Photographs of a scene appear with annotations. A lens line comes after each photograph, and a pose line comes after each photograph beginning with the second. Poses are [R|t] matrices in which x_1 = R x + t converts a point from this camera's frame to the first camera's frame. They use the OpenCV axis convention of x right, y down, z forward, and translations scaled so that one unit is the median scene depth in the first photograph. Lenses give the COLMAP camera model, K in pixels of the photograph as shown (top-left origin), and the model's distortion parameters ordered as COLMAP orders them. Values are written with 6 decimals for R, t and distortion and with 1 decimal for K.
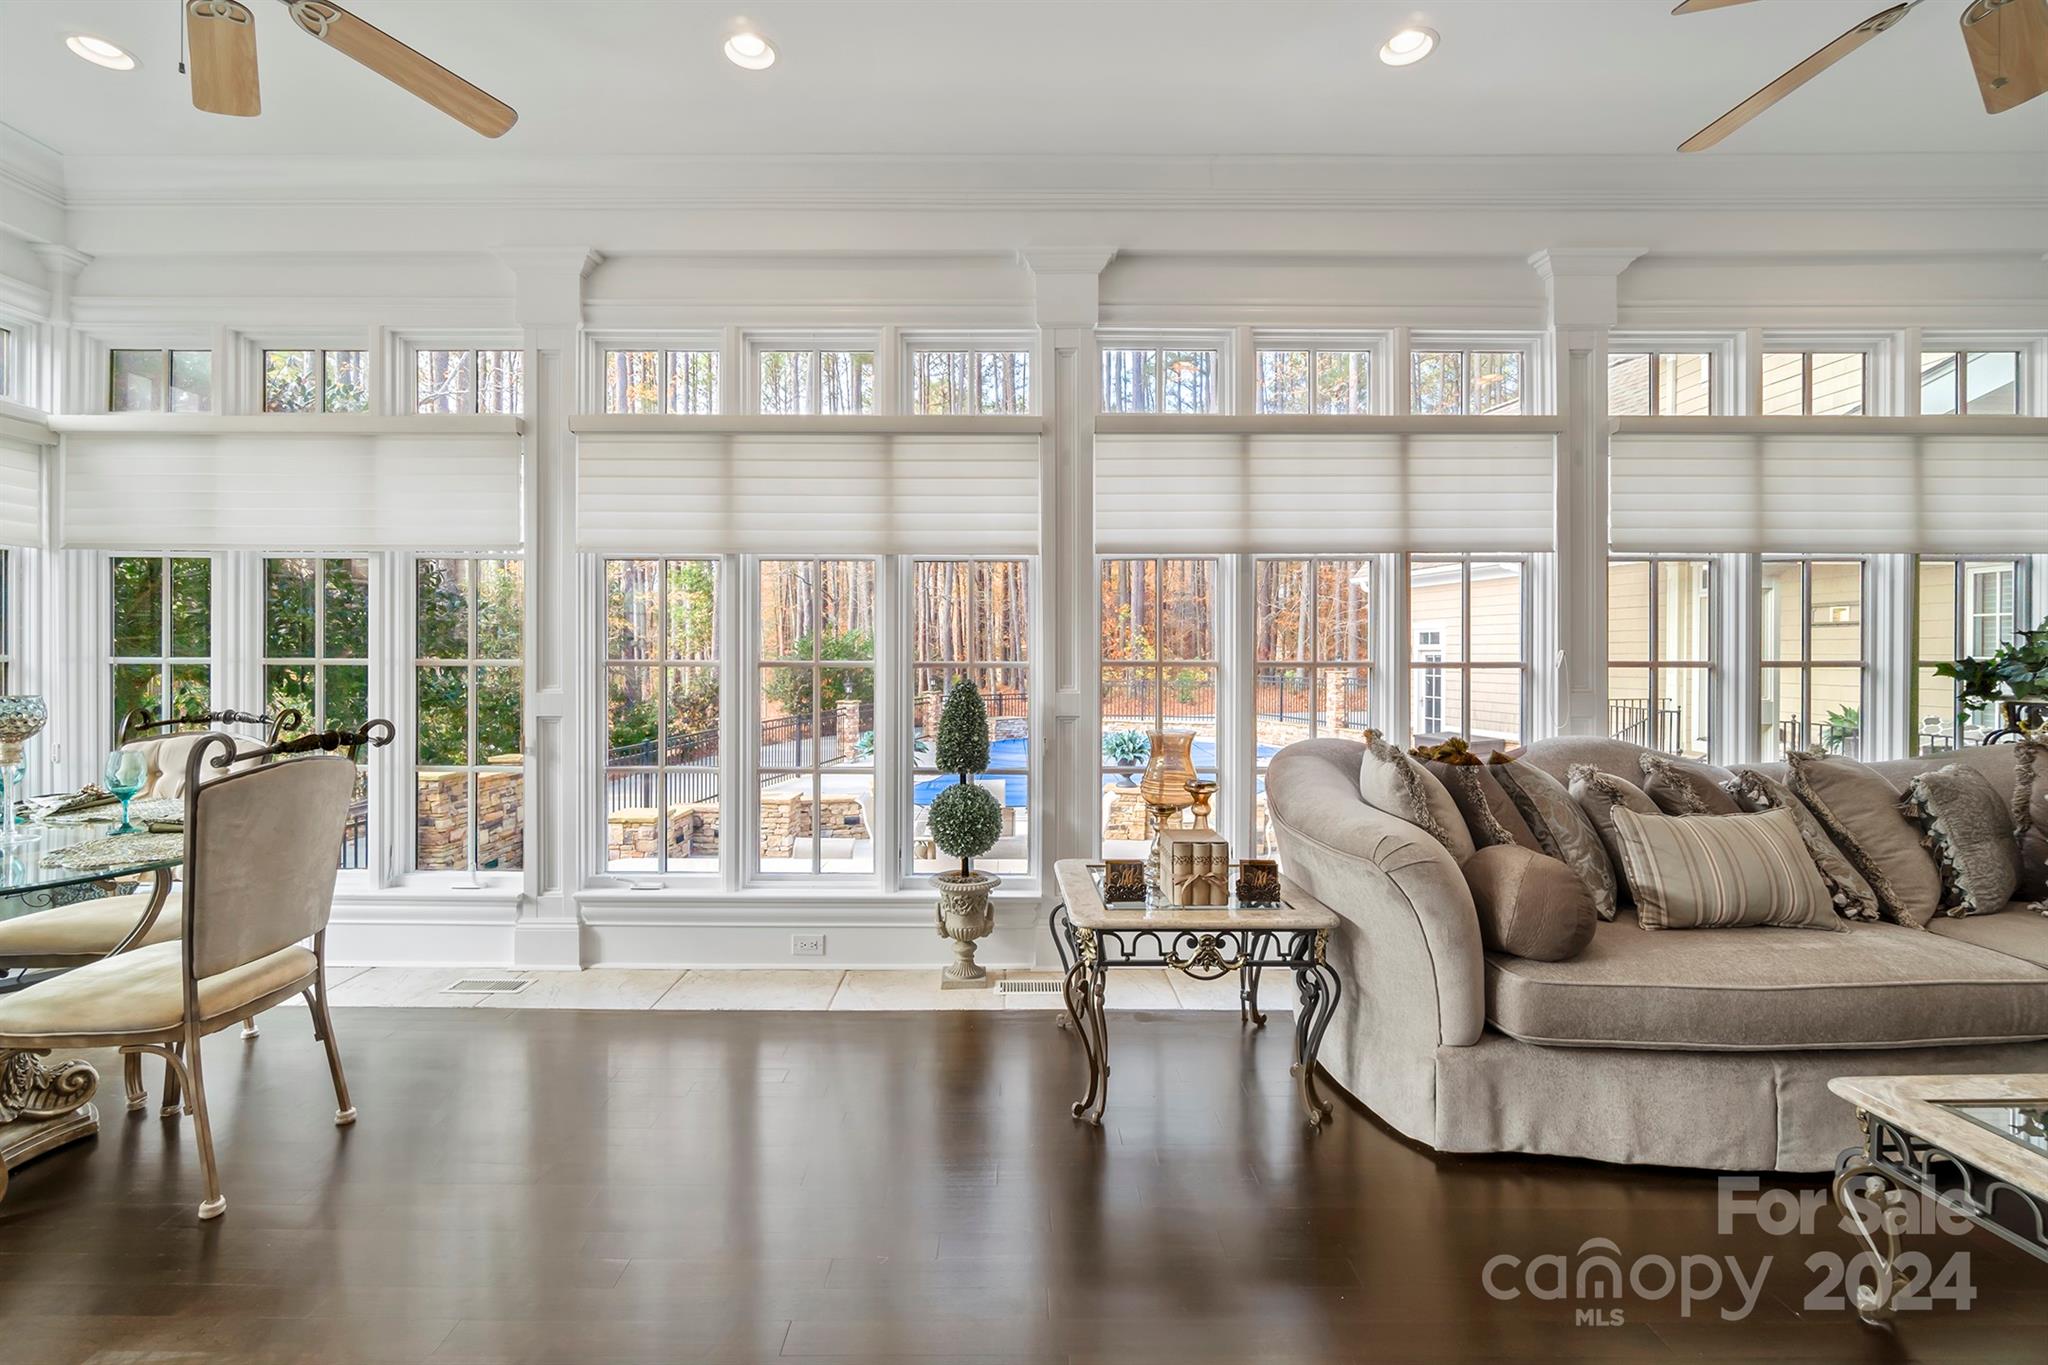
lens RADIAL K [[712.8, 0, 980.7], [0, 712.8, 653.8], [0, 0, 1]] dist [-0.001217, -0.000139]
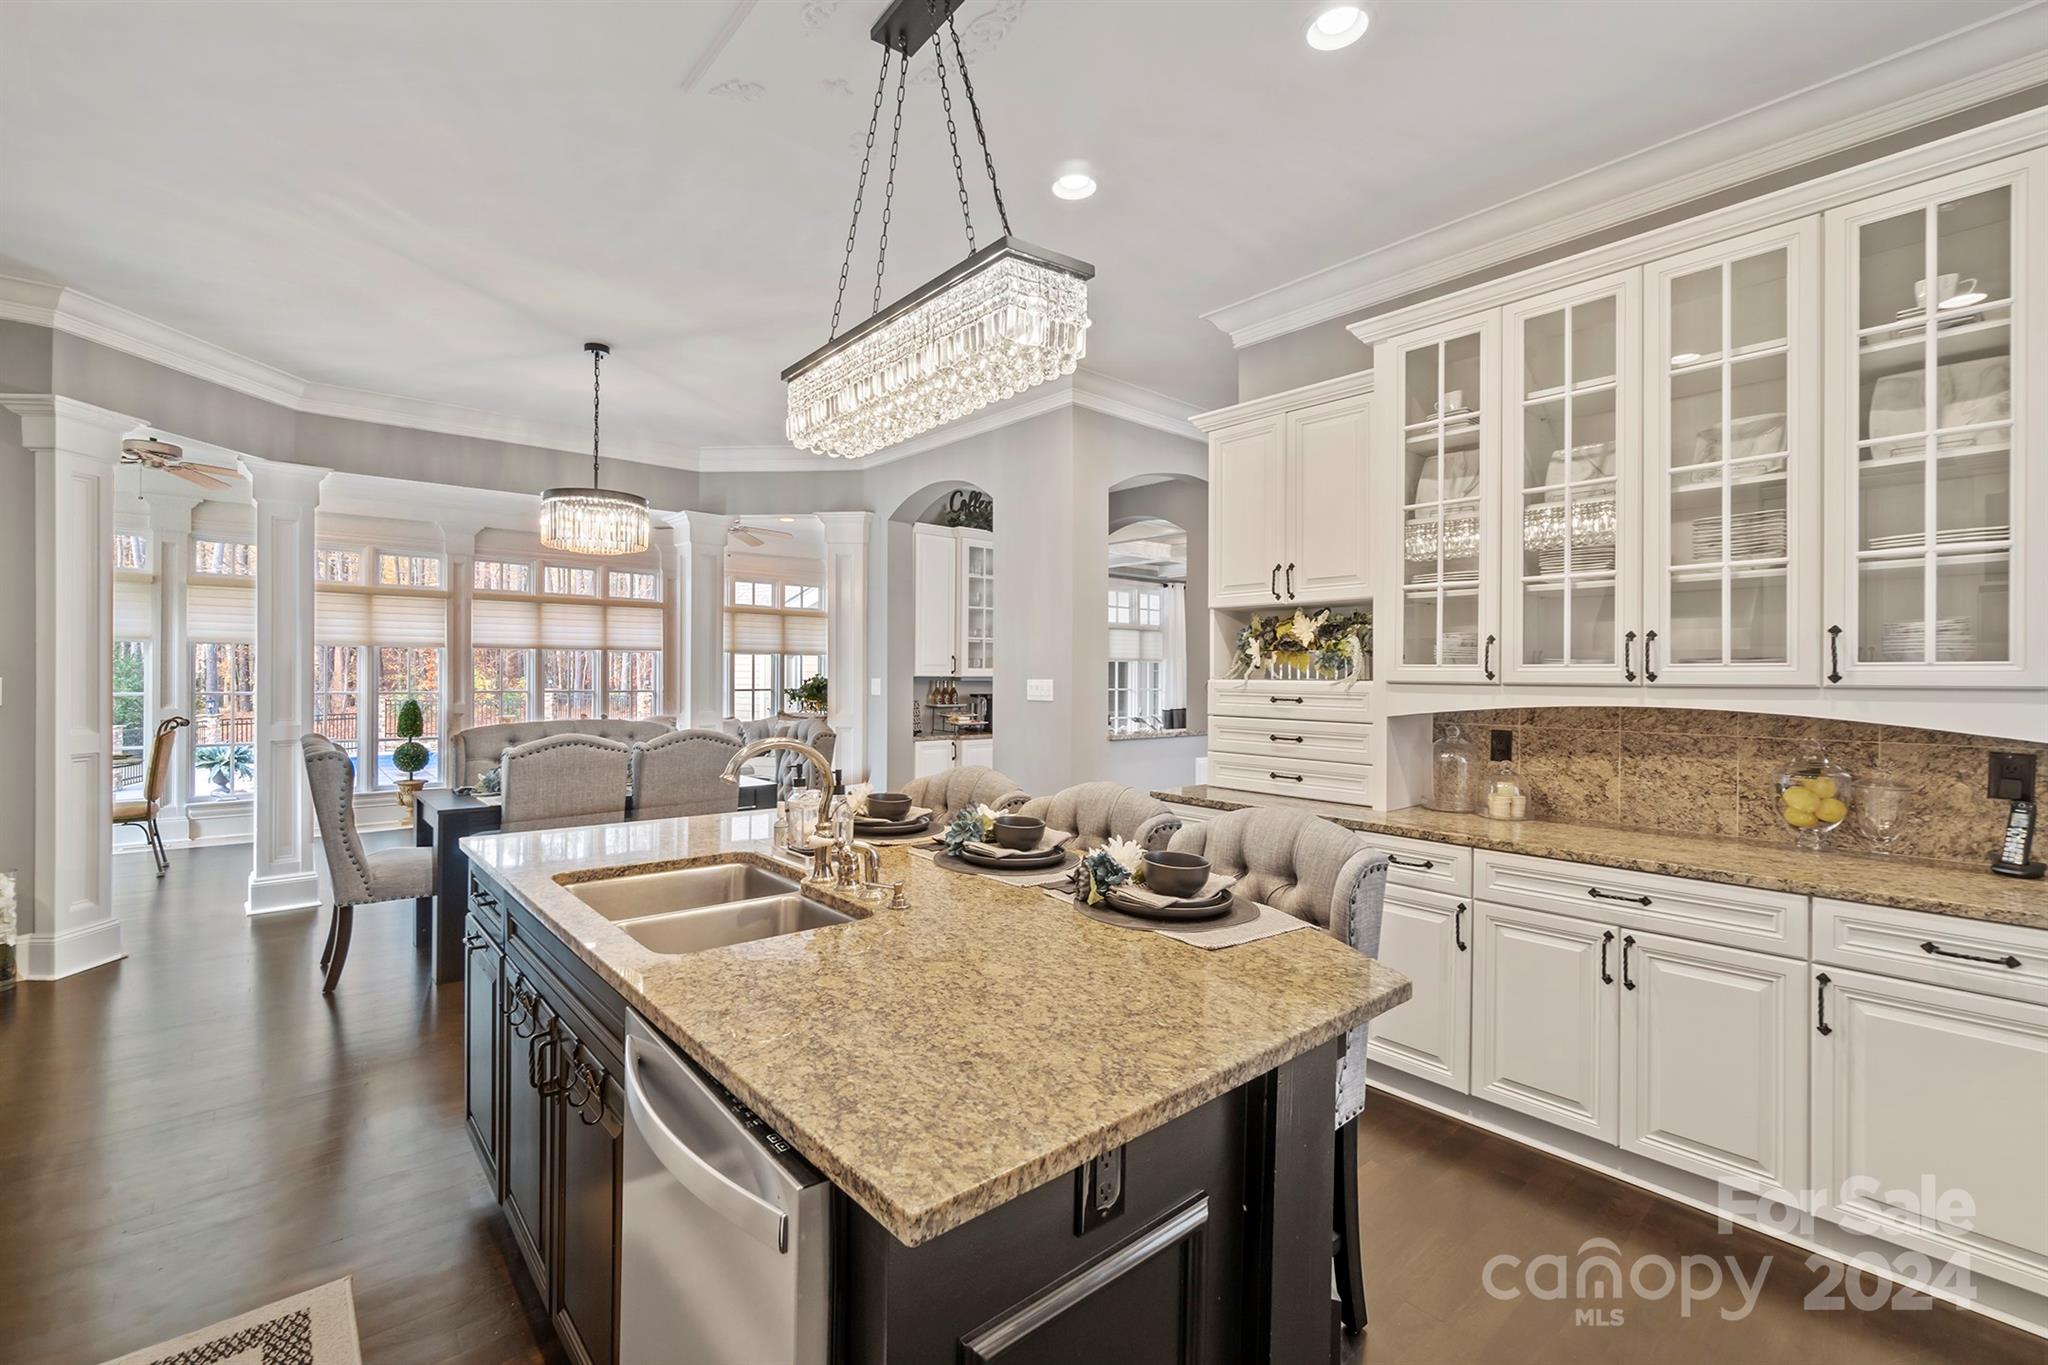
lens RADIAL K [[871.9, 0, 994.3], [0, 871.9, 676.8], [0, 0, 1]] dist [-0.000970, 0.001980]
pose [[0.770558, 0.001812, 0.637367, -0.366646], [-0.005281, 0.999980, 0.003541, -0.059676], [-0.637347, -0.006094, 0.770552, -2.451475]]
